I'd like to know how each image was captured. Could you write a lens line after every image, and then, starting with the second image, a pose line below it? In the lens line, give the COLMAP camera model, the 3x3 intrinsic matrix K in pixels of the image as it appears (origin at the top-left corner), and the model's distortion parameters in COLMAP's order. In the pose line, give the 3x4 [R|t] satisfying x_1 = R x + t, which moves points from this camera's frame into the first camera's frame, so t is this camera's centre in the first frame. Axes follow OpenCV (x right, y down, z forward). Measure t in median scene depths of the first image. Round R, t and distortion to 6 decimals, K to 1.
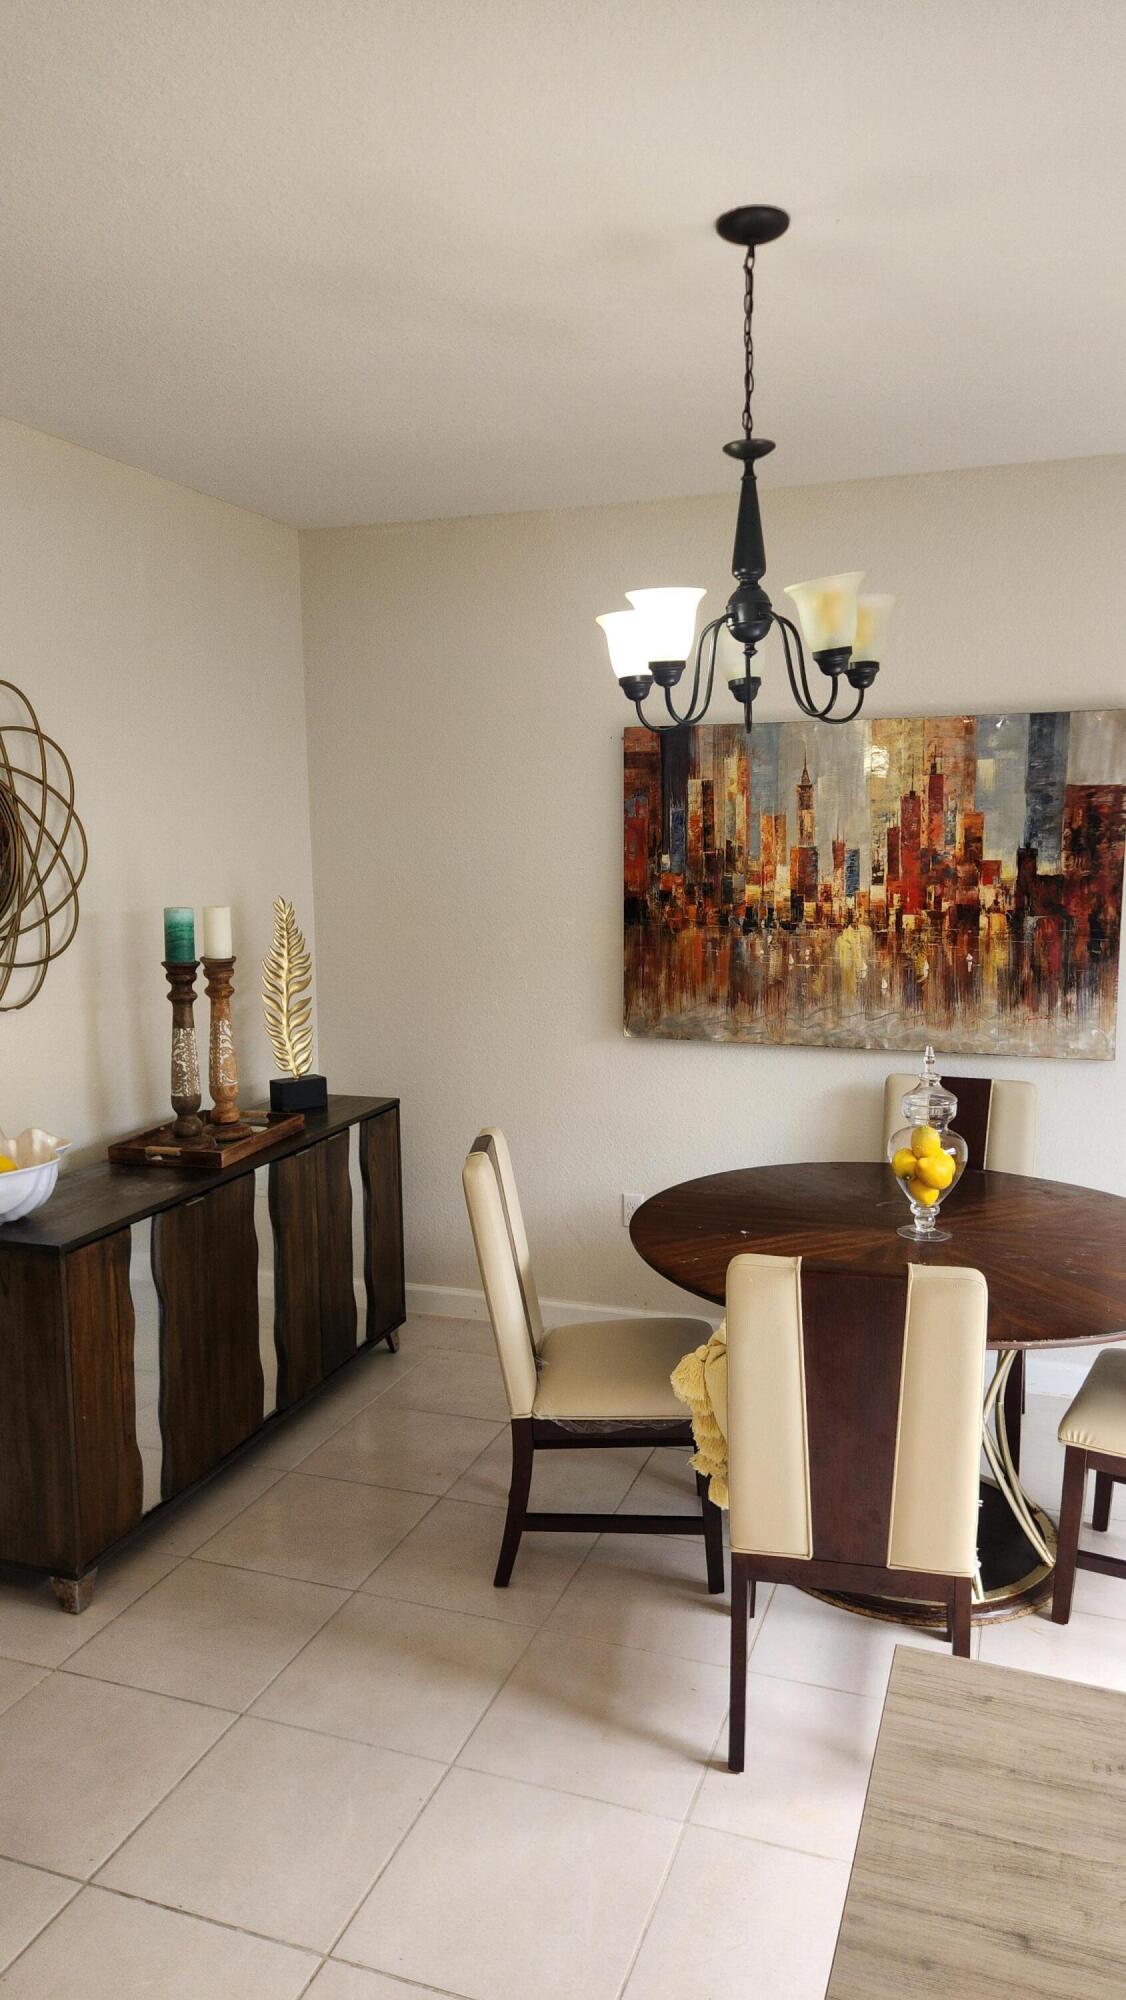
lens RADIAL K [[1314.9, 0, 503.1], [0, 1314.9, 986.8], [0, 0, 1]] dist [0.077607, -0.059552]
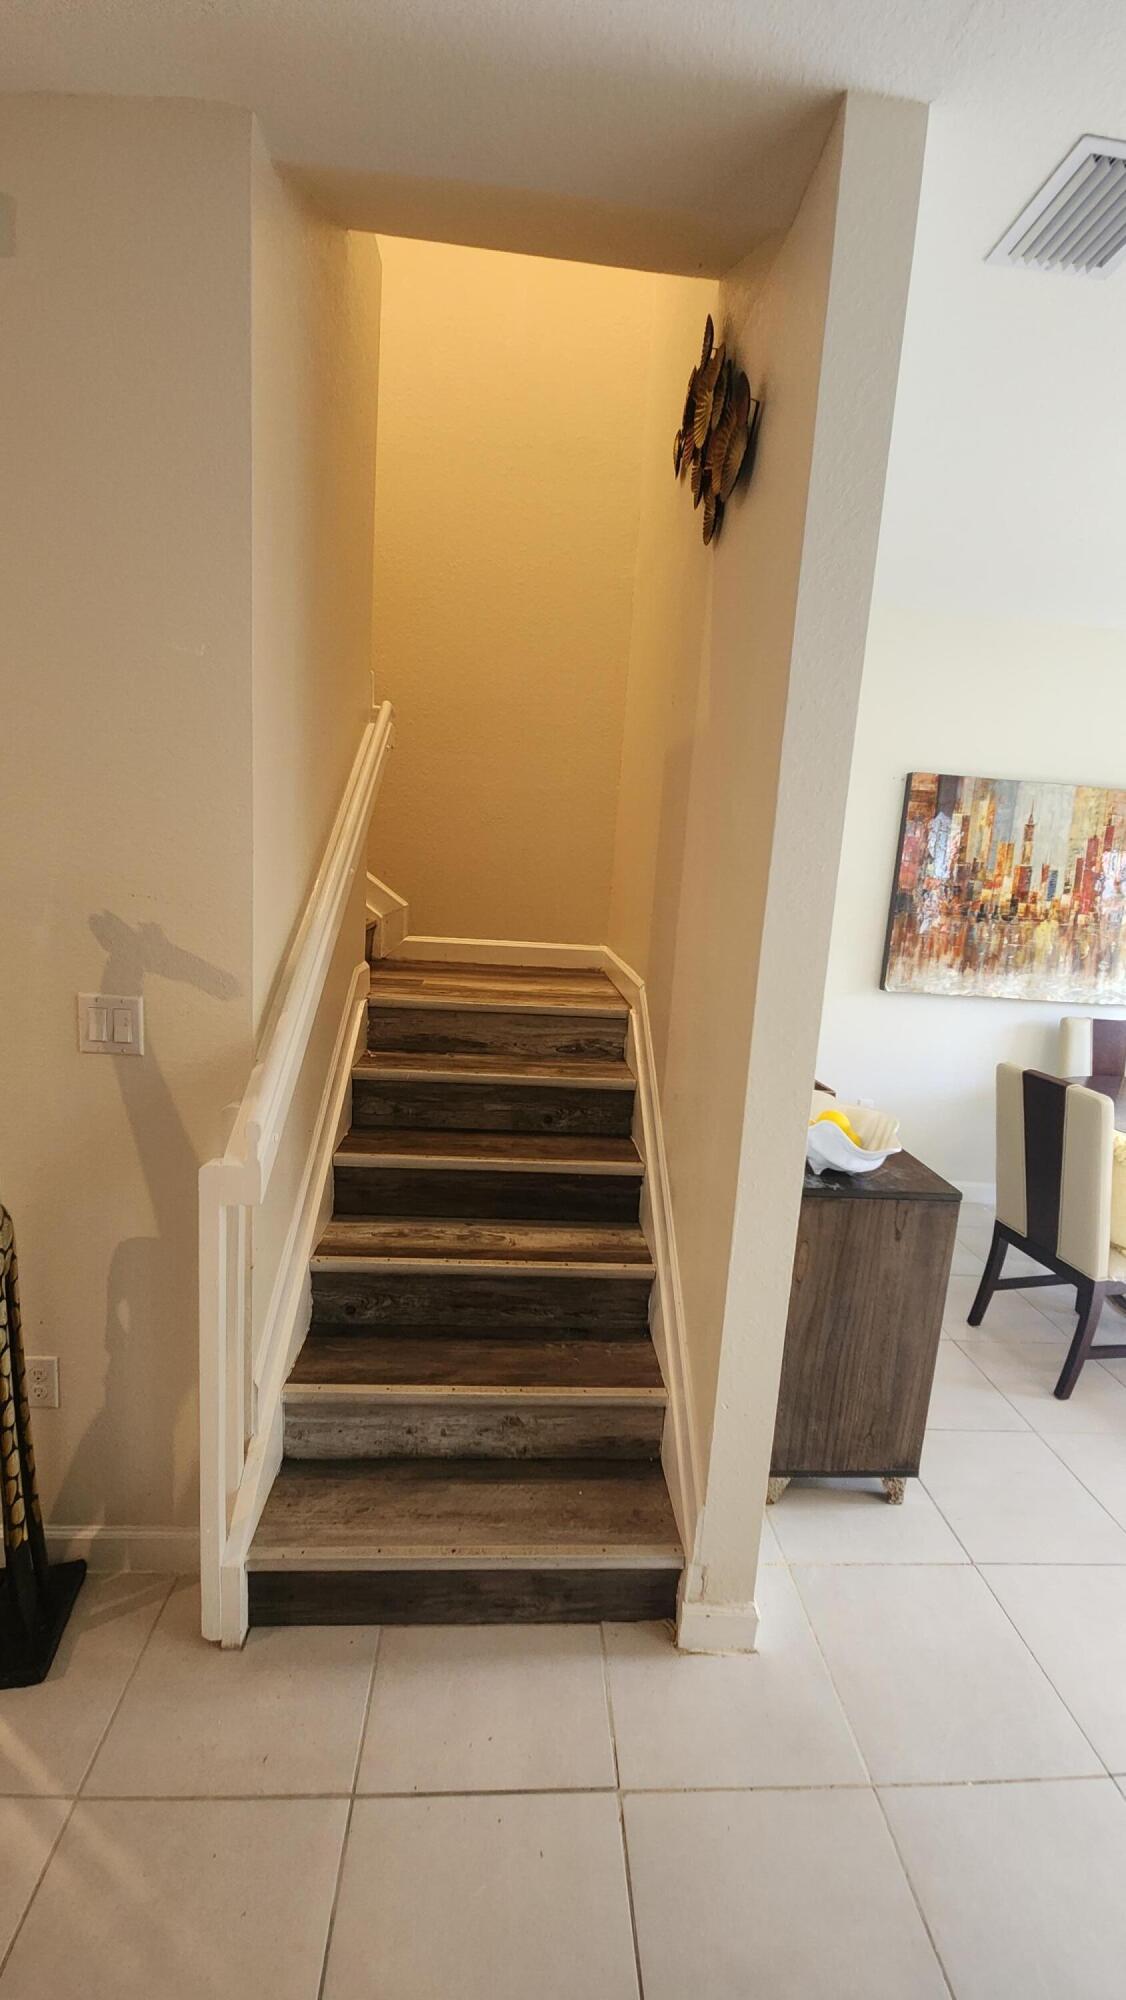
lens RADIAL K [[801.3, 0, 568.2], [0, 801.3, 995.6], [0, 0, 1]] dist [0.001932, -0.000189]
pose [[0.923468, 0.000763, 0.383674, -0.613400], [-0.029856, 0.997109, 0.069877, -0.007472], [-0.382512, -0.075984, 0.920821, 0.354541]]
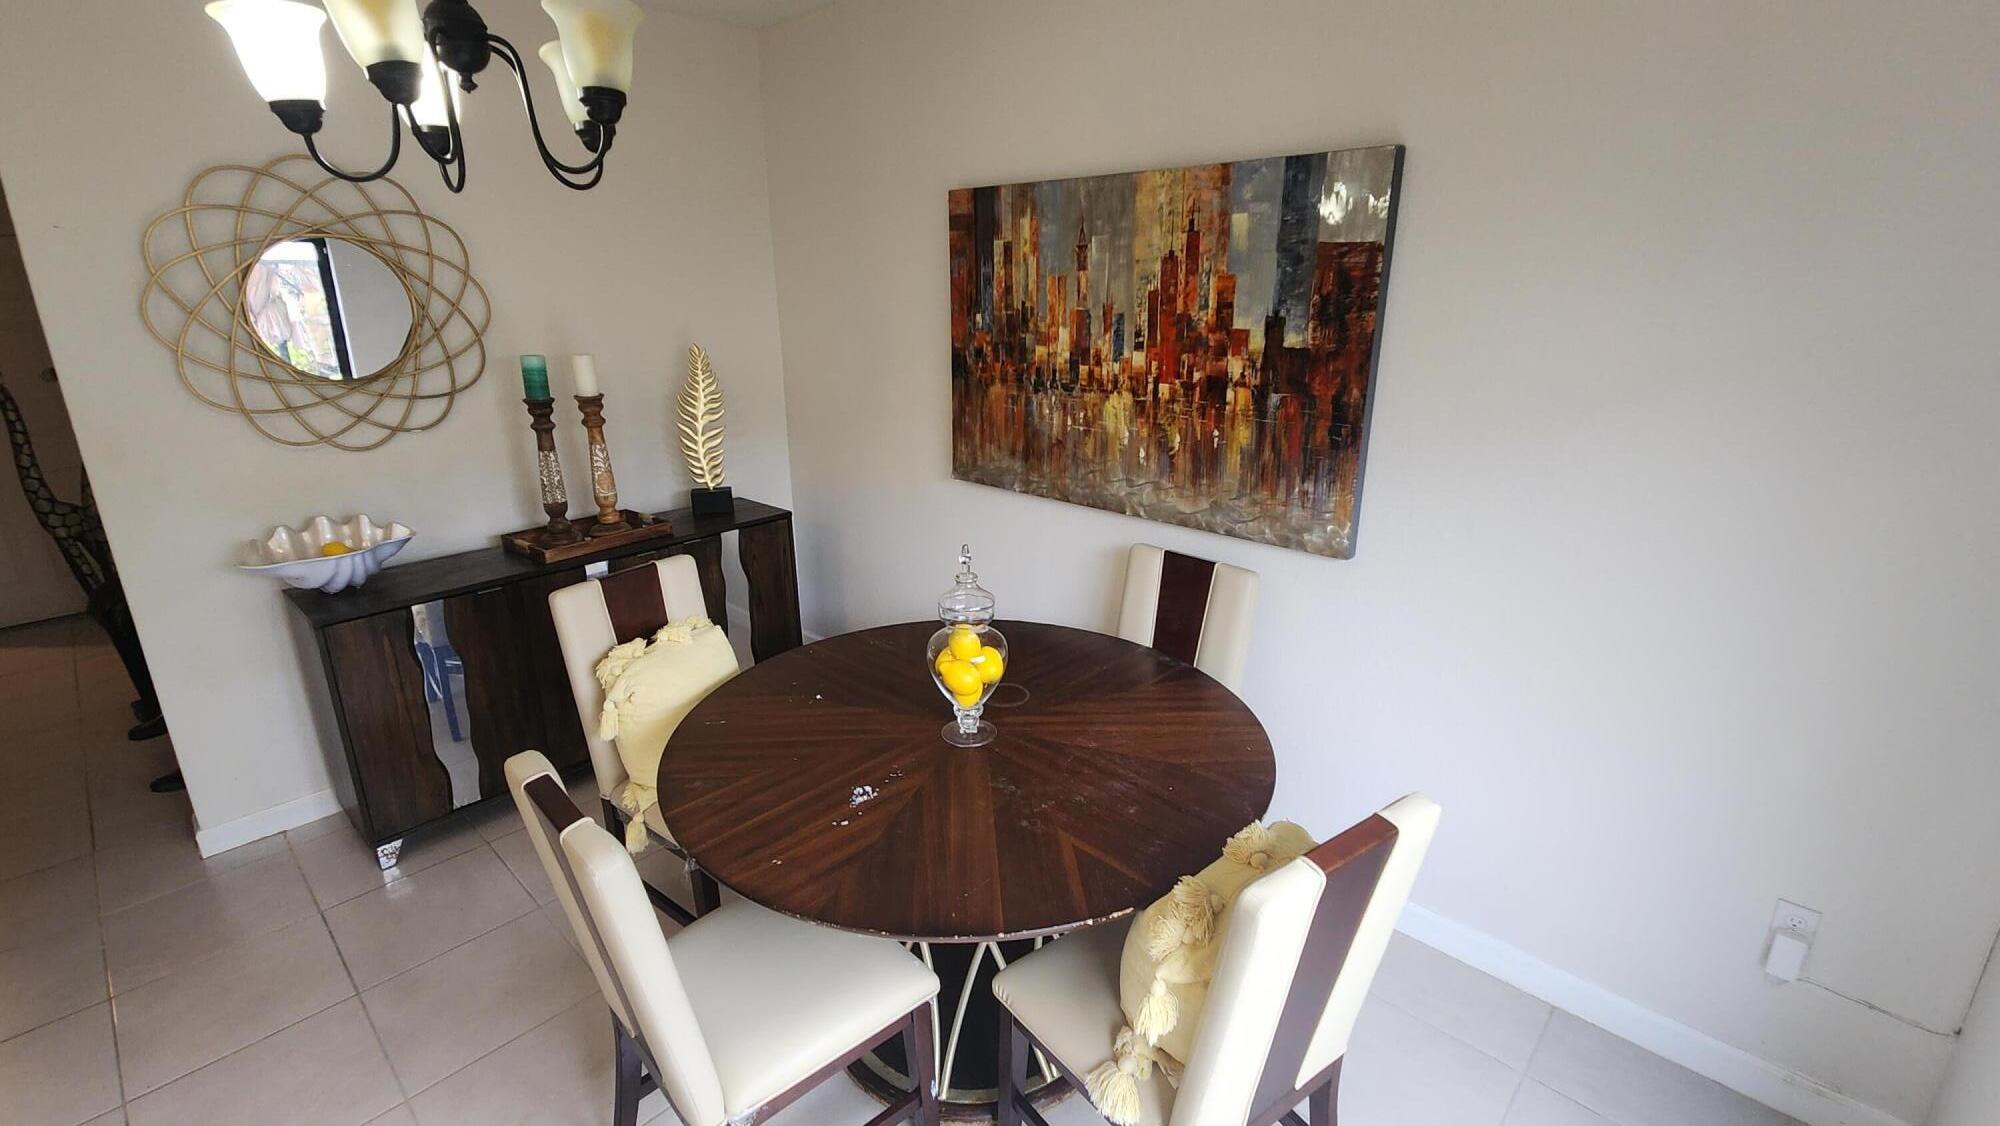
lens RADIAL K [[867.7, 0, 976.9], [0, 867.7, 526.8], [0, 0, 1]] dist [-0.004516, -0.001681]
pose [[0.918531, 0.107832, -0.380359, 0.431799], [-0.044106, 0.984029, 0.172460, -0.054677], [0.392881, -0.141634, 0.908617, 0.358439]]
